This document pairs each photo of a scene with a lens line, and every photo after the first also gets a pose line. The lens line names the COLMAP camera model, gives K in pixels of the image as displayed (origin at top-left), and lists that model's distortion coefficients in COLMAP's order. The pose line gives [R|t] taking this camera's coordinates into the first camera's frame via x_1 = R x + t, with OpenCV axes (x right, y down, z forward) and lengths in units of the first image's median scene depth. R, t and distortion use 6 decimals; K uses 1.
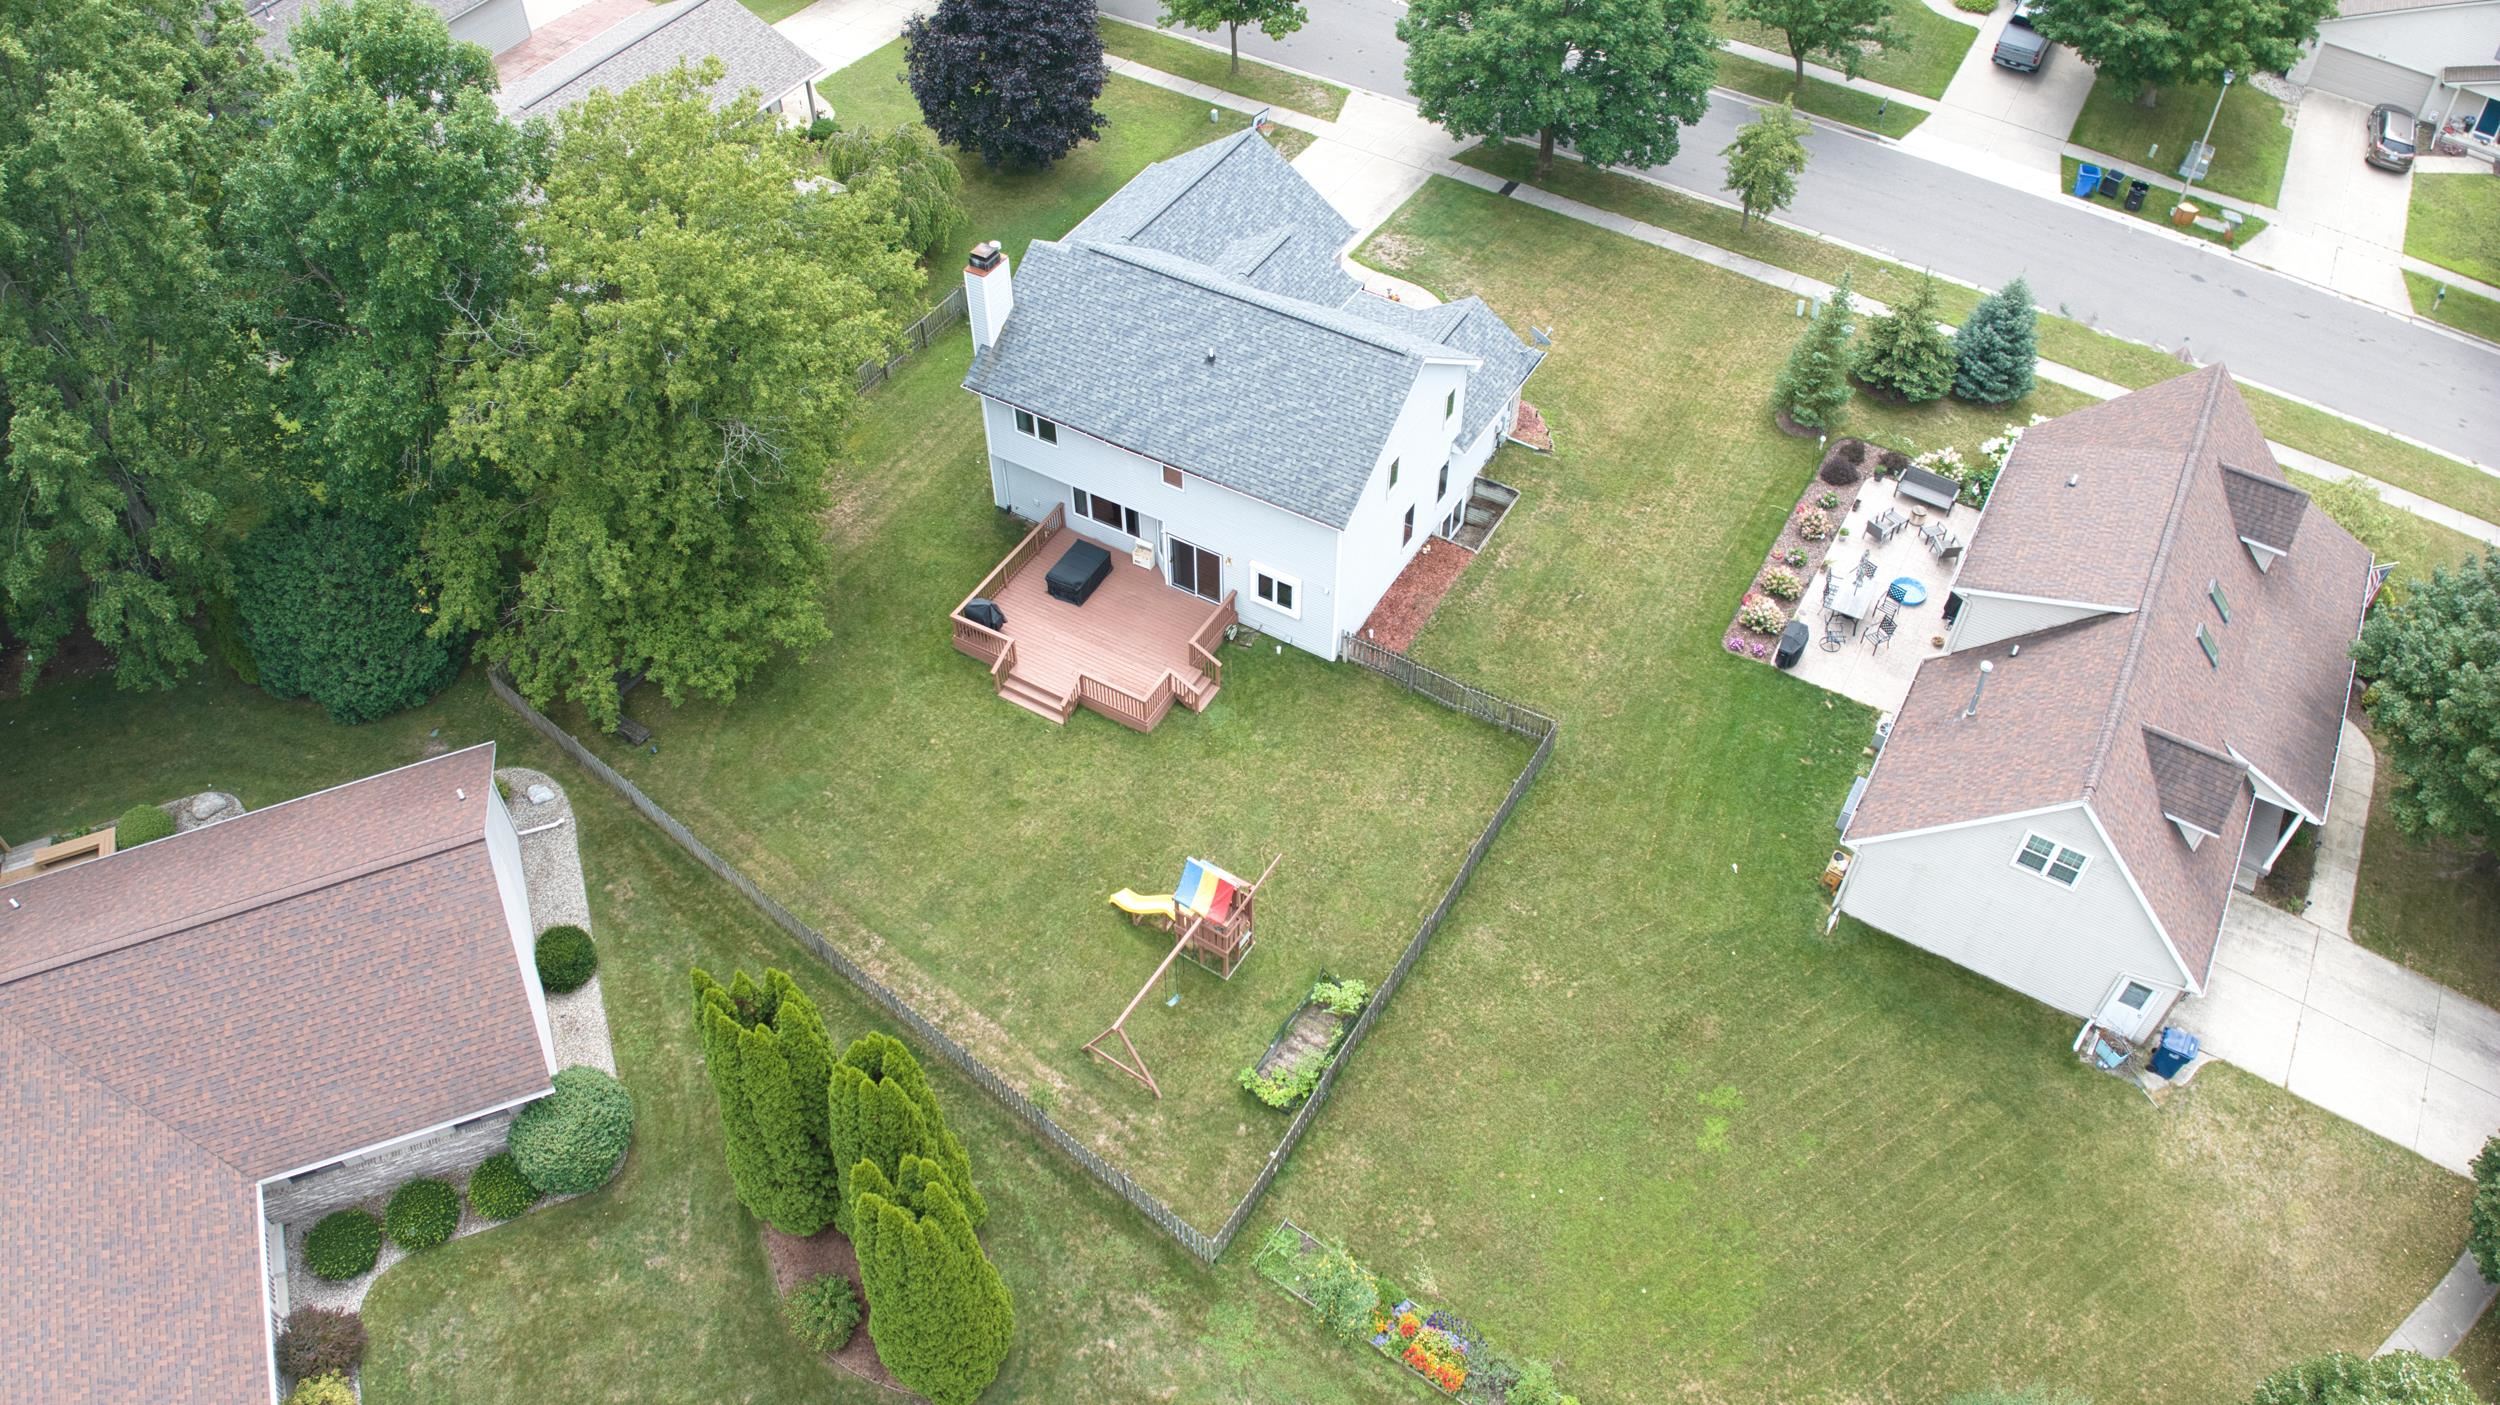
lens RADIAL K [[1758.9, 0, 1236.3], [0, 1758.9, 682.5], [0, 0, 1]] dist [-0.099365, -0.022007]
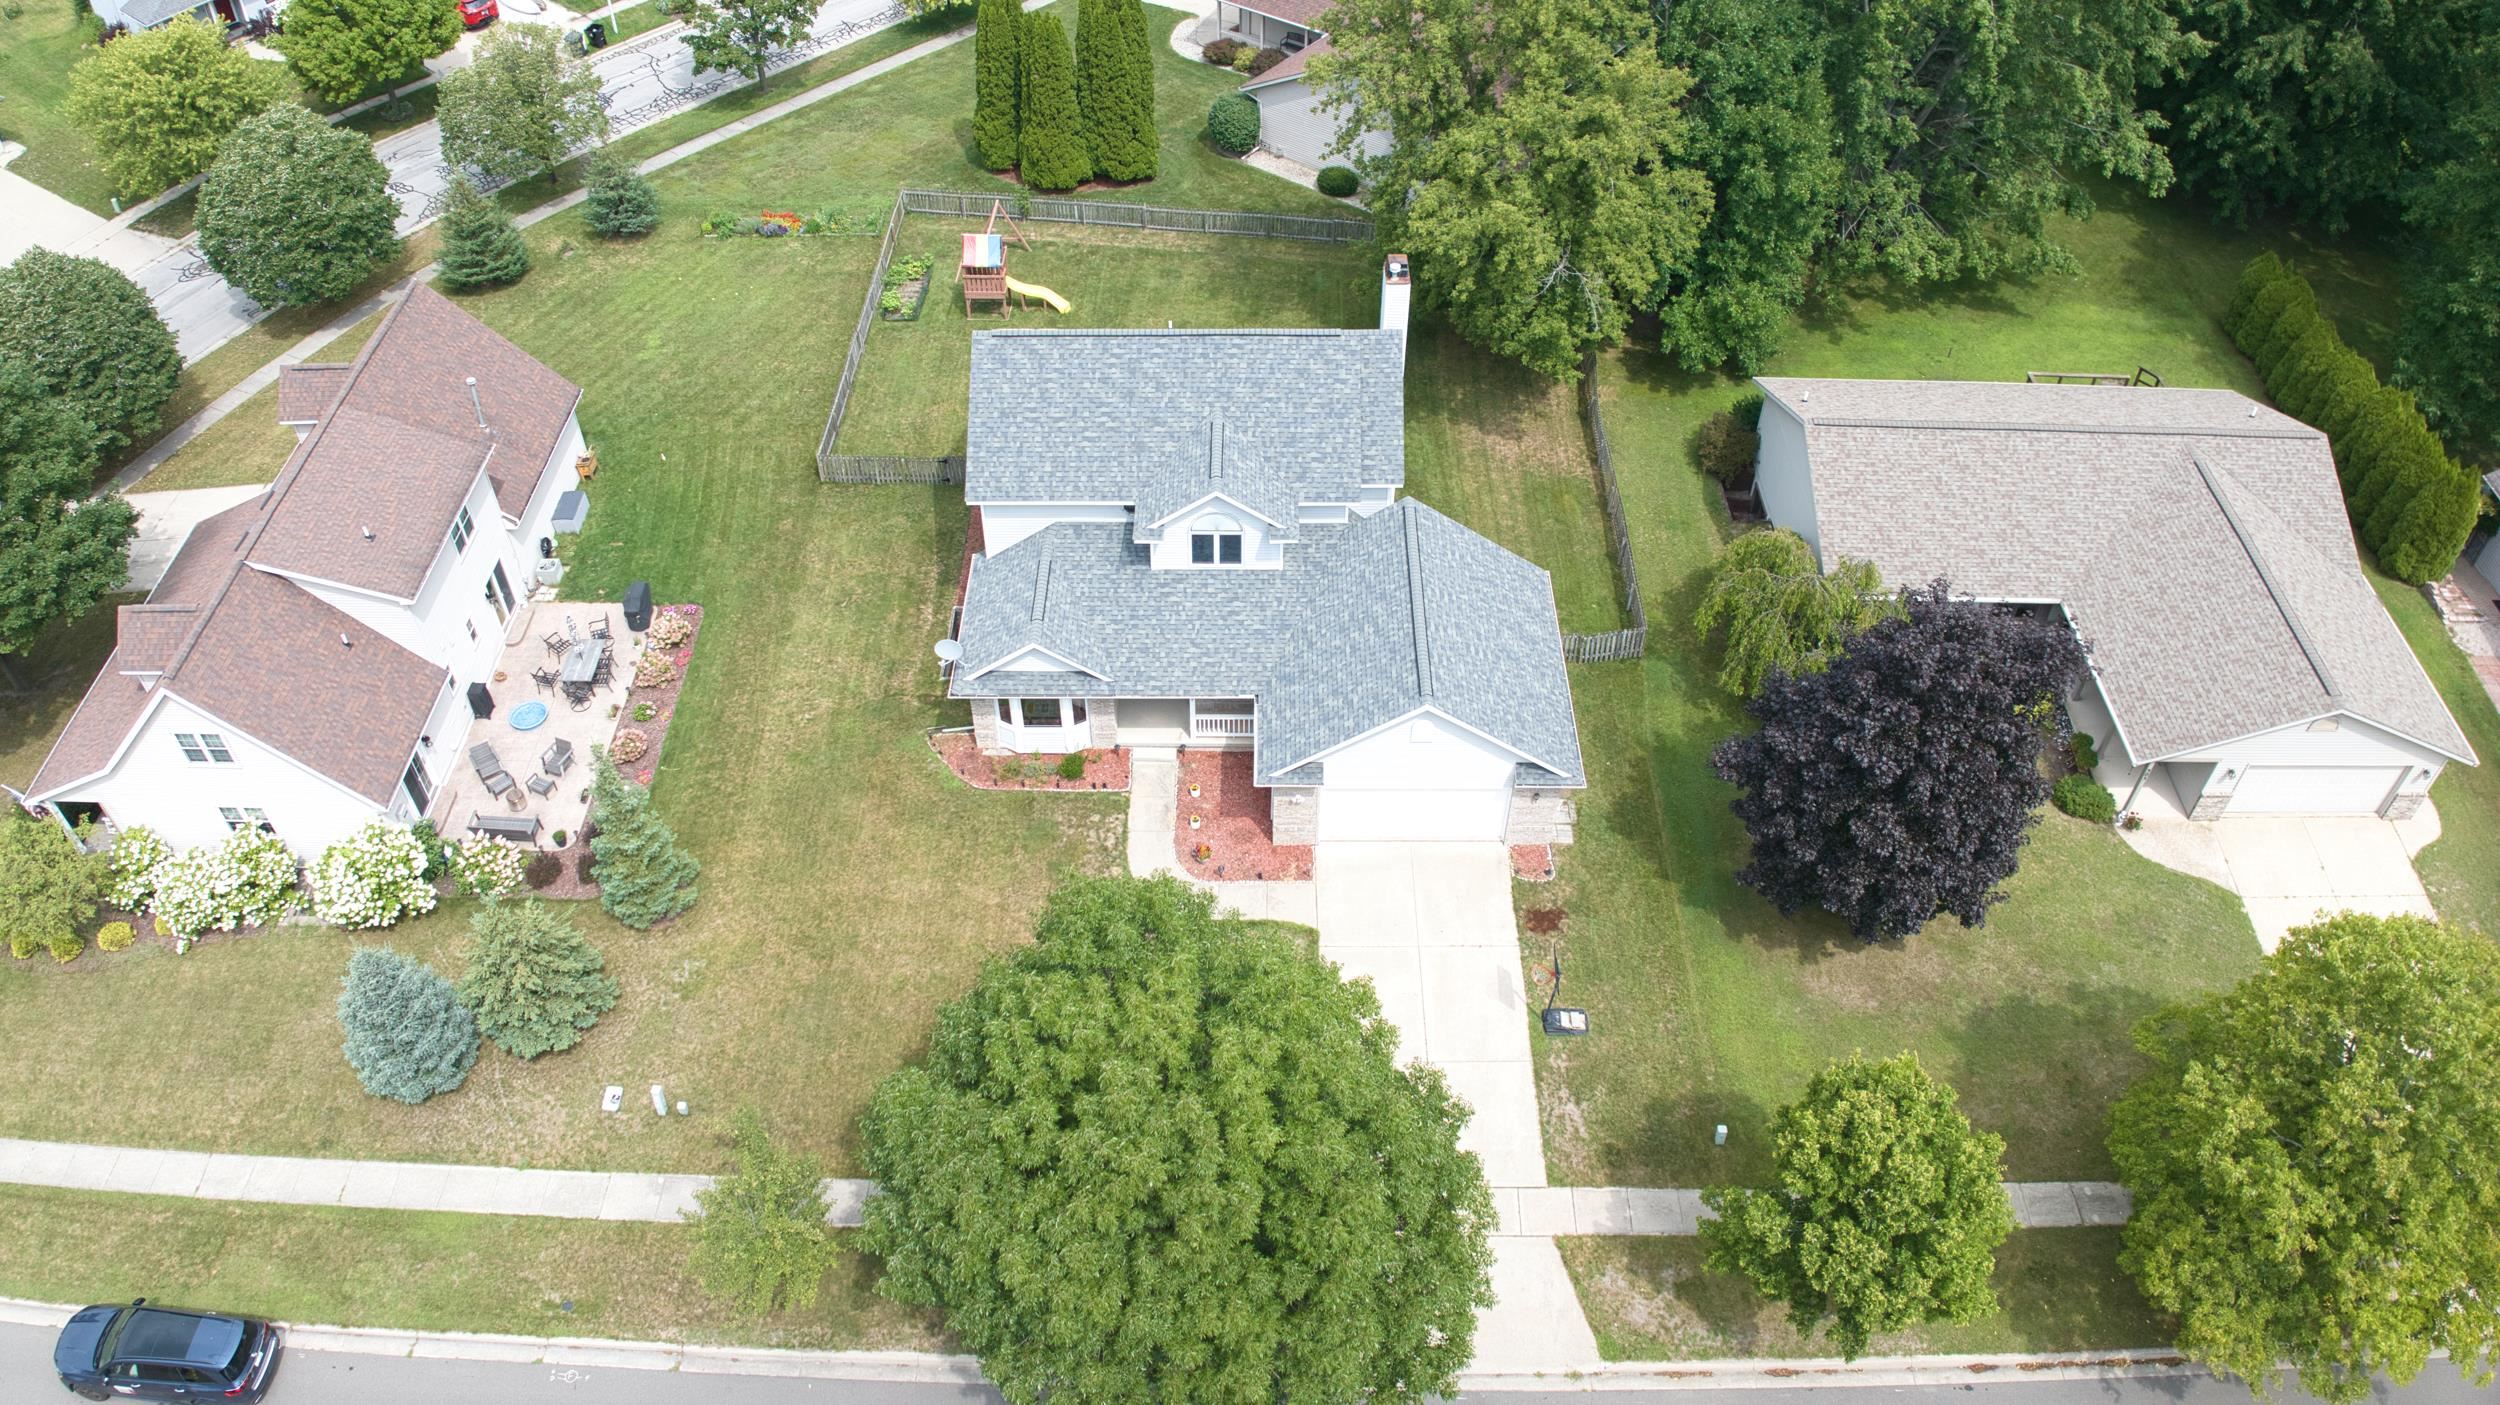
lens RADIAL K [[1758.9, 0, 1236.3], [0, 1758.9, 682.5], [0, 0, 1]] dist [-0.099365, -0.022007]
pose [[-0.863602, 0.359277, -0.353711, 0.398640], [-0.367973, 0.030436, 0.929338, -1.160578], [0.344656, 0.932734, 0.105920, 1.062159]]
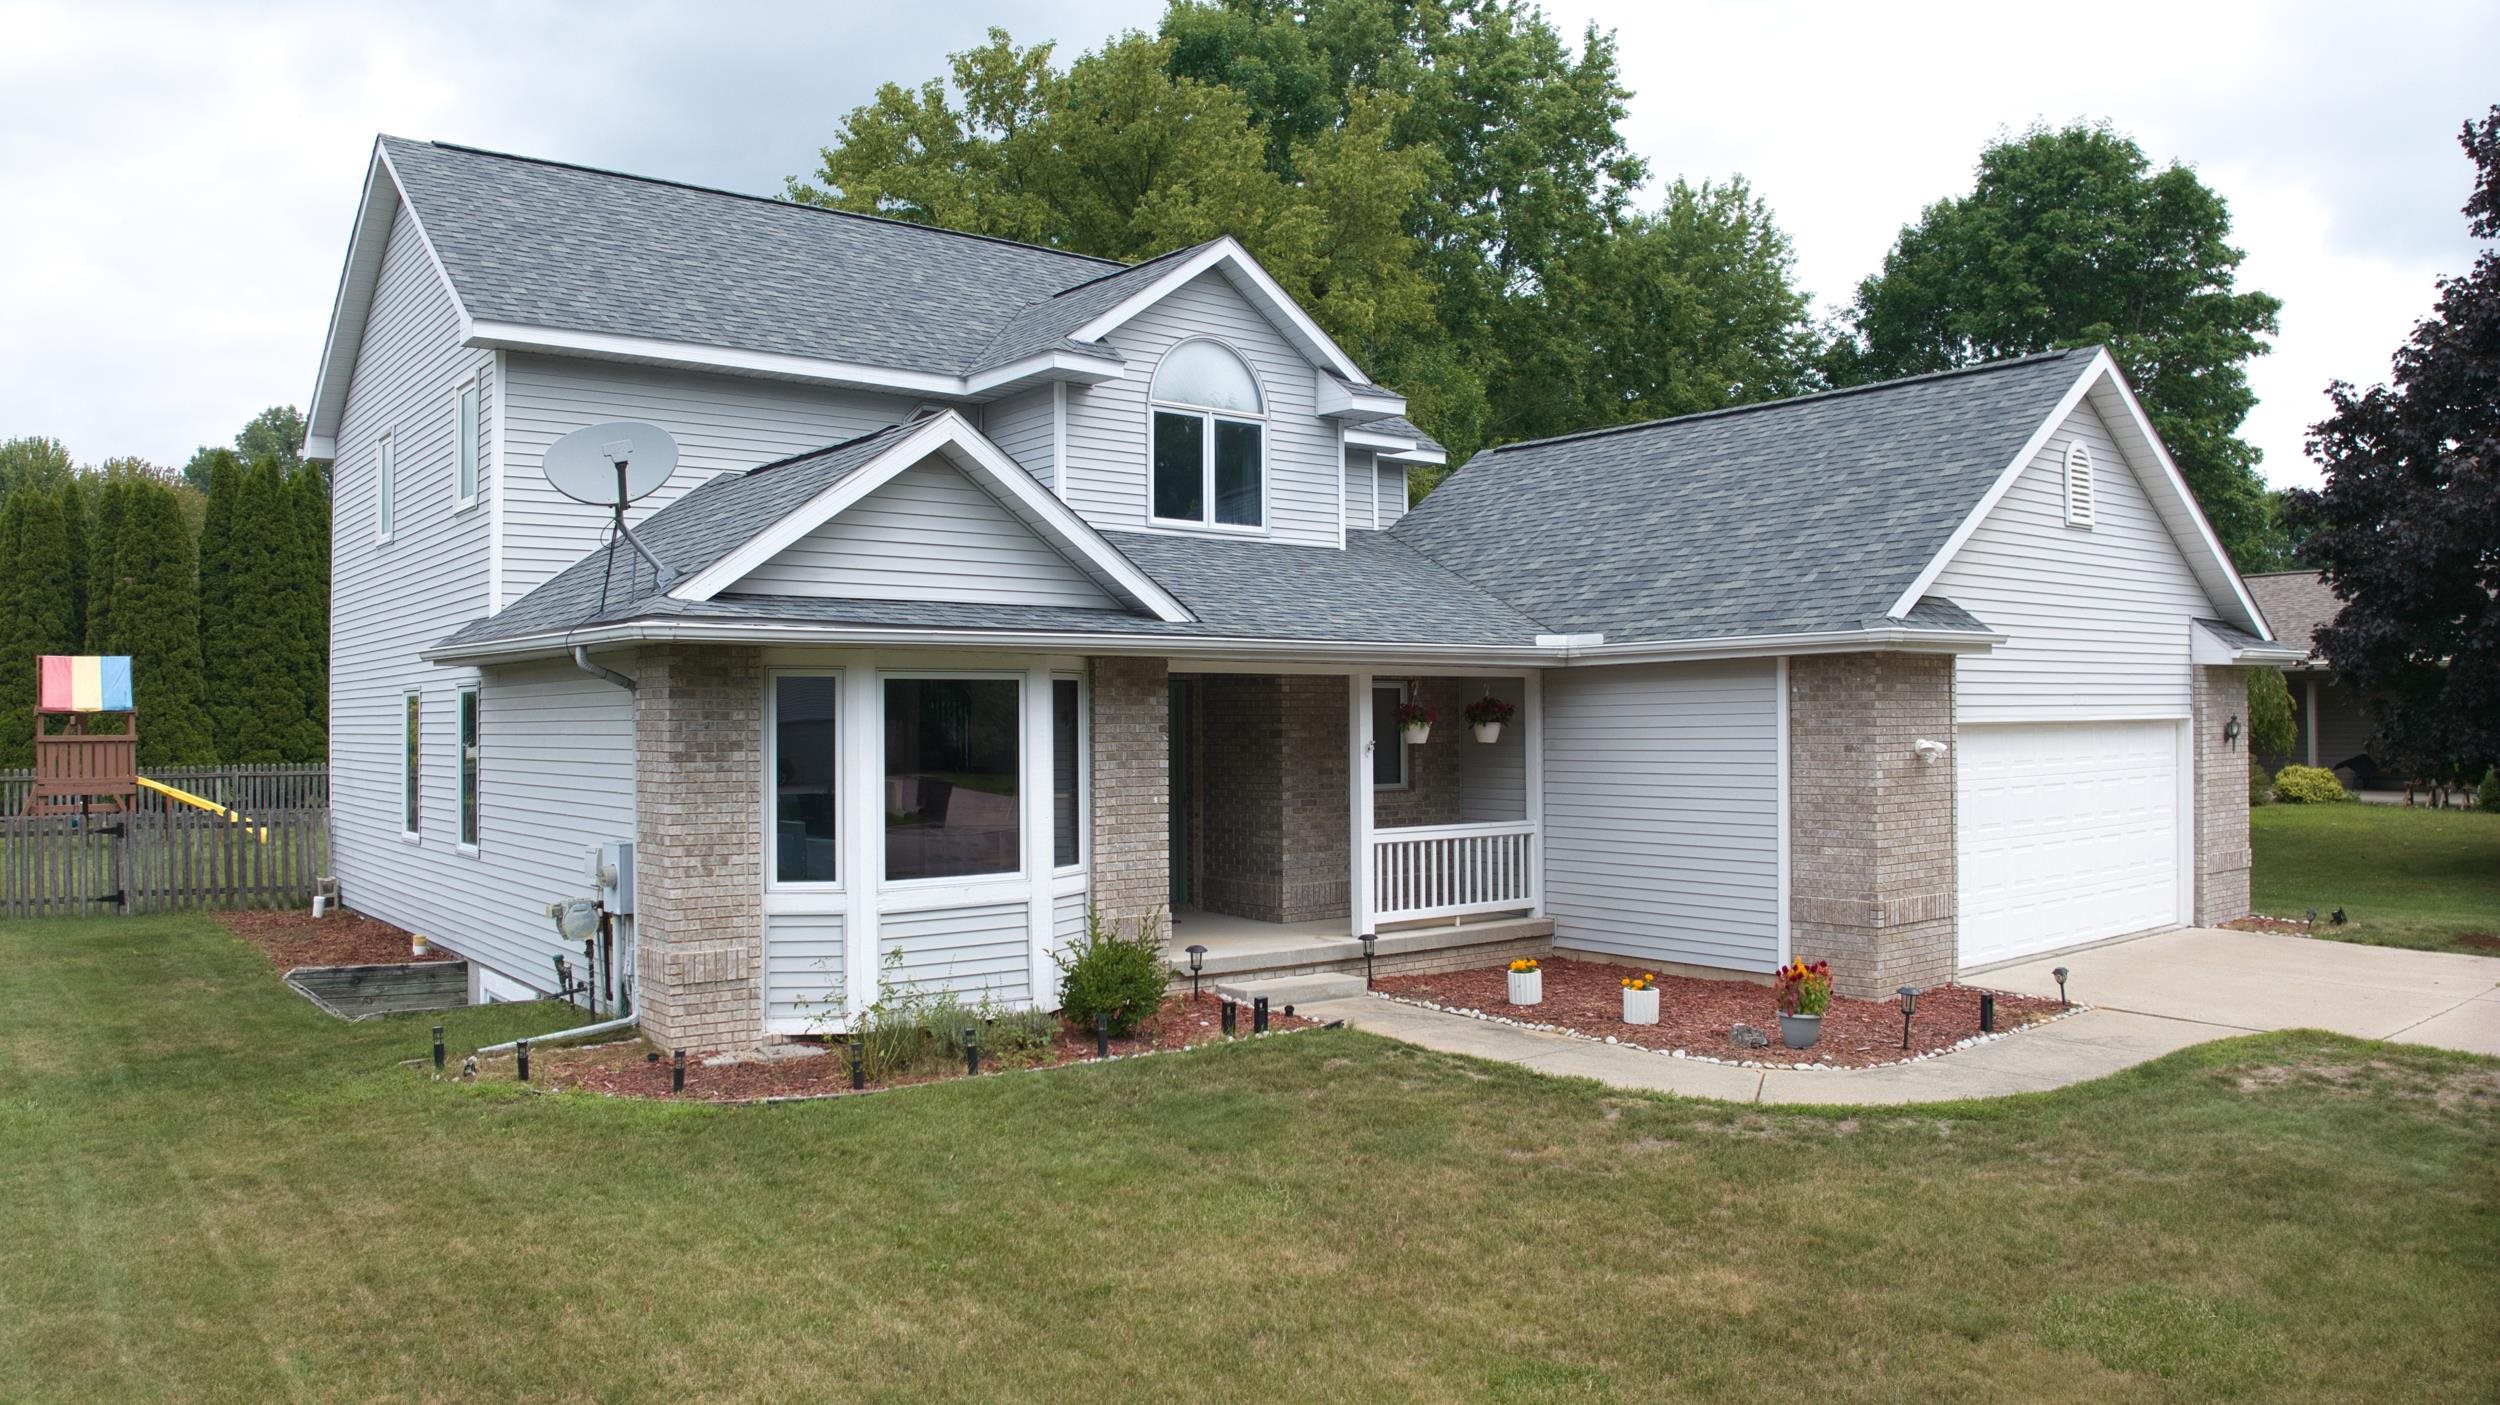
lens RADIAL K [[1758.9, 0, 1236.3], [0, 1758.9, 682.5], [0, 0, 1]] dist [-0.099365, -0.022007]
pose [[-0.362460, -0.014727, -0.931883, 0.369721], [-0.680200, 0.687725, 0.253698, -0.309222], [0.637143, 0.725822, -0.259290, 1.223266]]
